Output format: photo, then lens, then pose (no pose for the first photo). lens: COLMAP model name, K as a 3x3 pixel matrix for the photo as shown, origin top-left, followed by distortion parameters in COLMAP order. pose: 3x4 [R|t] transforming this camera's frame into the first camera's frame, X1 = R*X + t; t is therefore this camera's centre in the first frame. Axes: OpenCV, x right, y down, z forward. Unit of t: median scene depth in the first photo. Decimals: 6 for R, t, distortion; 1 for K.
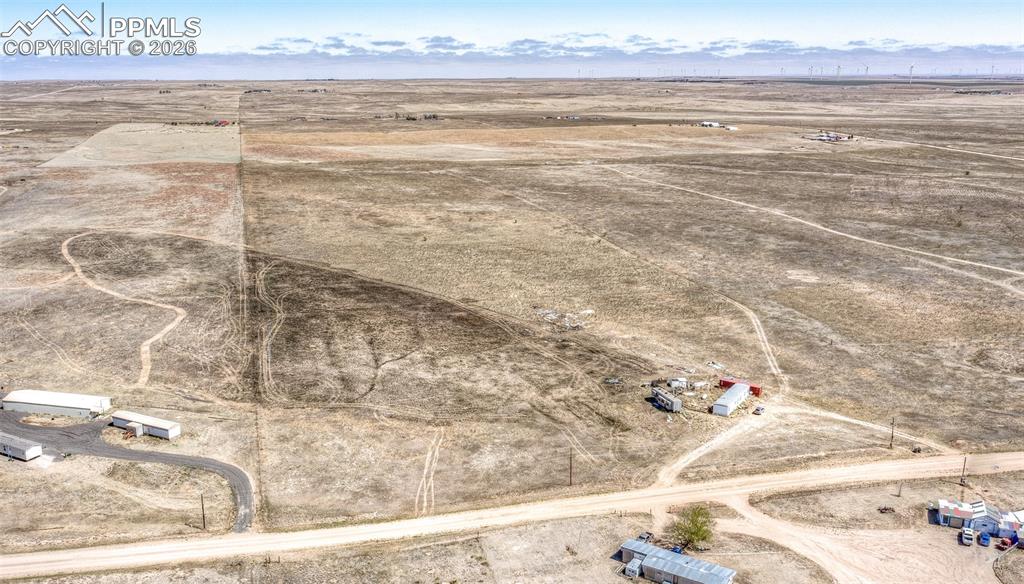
lens RADIAL K [[1350.1, 0, 512.0], [0, 1350.1, 289.3], [0, 0, 1]] dist [-0.022499, 0.000000]
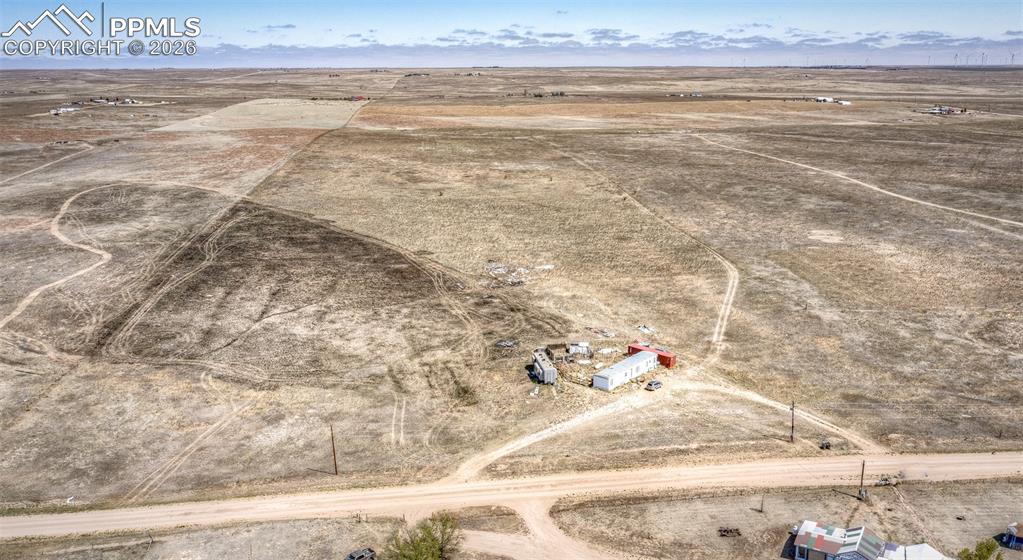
lens RADIAL K [[1255.6, 0, 513.4], [0, 1255.6, 281.1], [0, 0, 1]] dist [-0.035656, 0.000000]
pose [[0.991264, 0.023875, -0.129712, 0.130597], [-0.022475, 0.999672, 0.012249, 0.015081], [0.129962, -0.009226, 0.991476, 0.180954]]
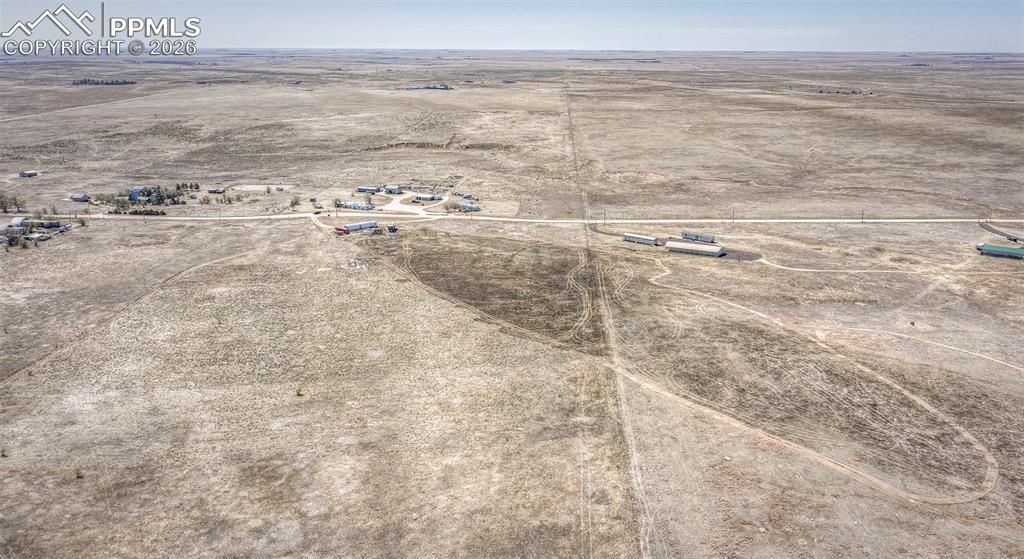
lens RADIAL K [[1256.8, 0, 512.2], [0, 1256.8, 280.6], [0, 0, 1]] dist [-0.035656, 0.000000]
pose [[-0.972228, -0.032456, 0.231775, -0.352385], [0.049381, 0.939594, 0.338711, -0.331635], [-0.228768, 0.340750, -0.911896, 1.879762]]
